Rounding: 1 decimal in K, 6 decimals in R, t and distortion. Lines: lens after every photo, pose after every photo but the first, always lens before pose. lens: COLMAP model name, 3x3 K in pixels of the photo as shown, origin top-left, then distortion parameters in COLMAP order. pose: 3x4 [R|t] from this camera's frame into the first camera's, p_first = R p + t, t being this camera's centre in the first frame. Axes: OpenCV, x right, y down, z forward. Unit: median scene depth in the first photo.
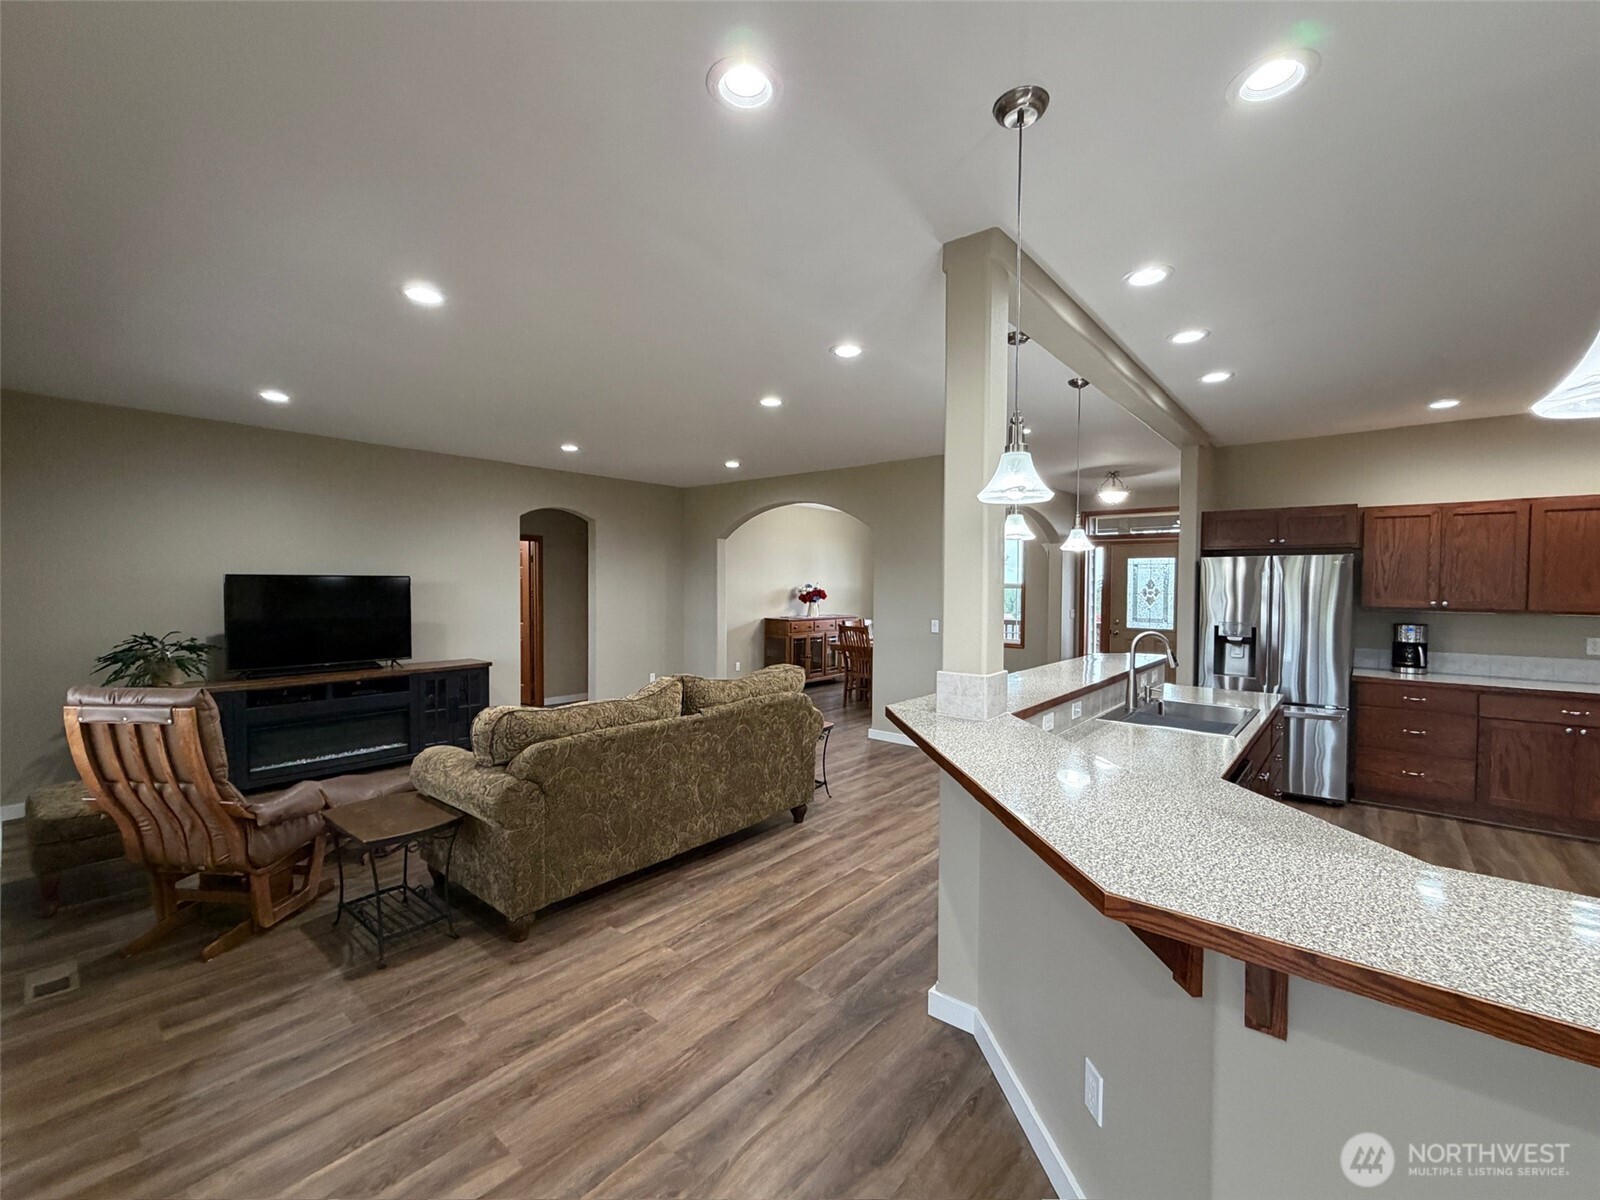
lens RADIAL K [[669.2, 0, 797.5], [0, 669.2, 599.8], [0, 0, 1]] dist [0.000158, -0.000174]
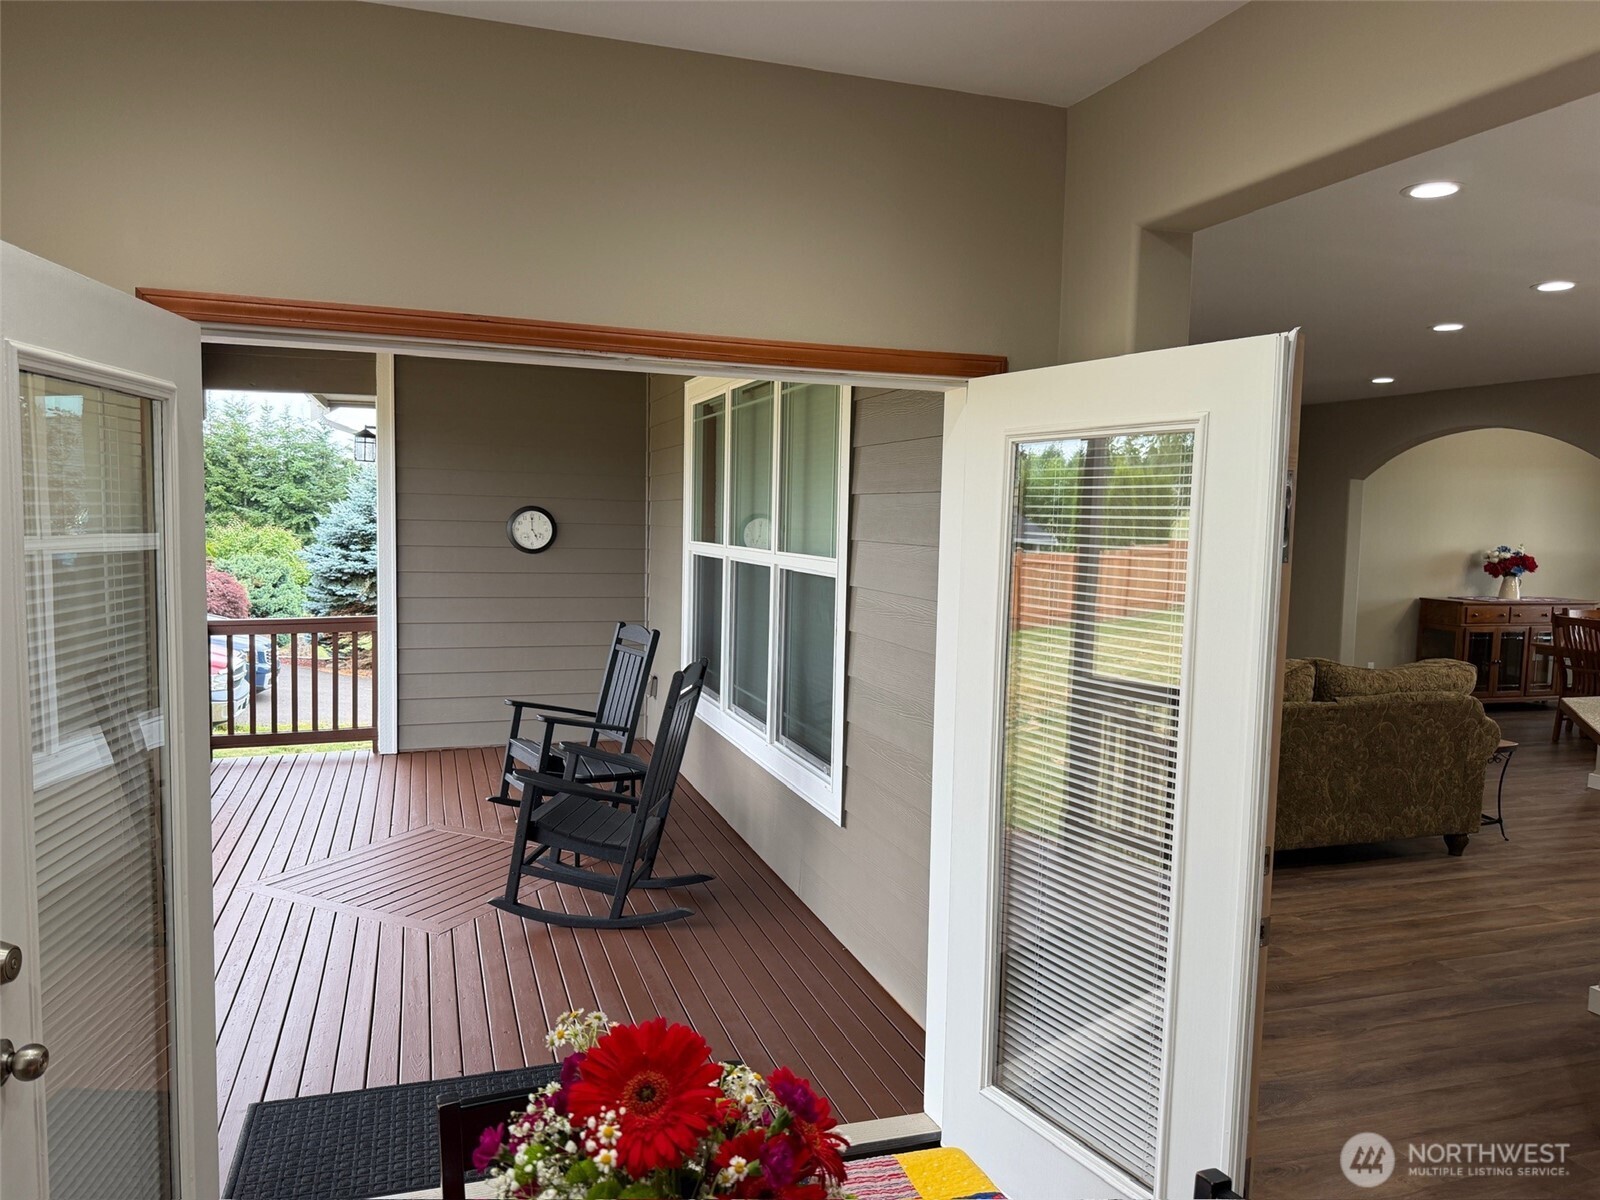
lens RADIAL K [[1130.0, 0, 798.0], [0, 1130.0, 603.9], [0, 0, 1]] dist [-0.004272, -0.000650]
pose [[0.850896, 0.055209, -0.522425, 0.020748], [-0.030812, 0.997995, 0.055281, -0.018675], [0.524430, -0.030941, 0.850891, -0.539717]]
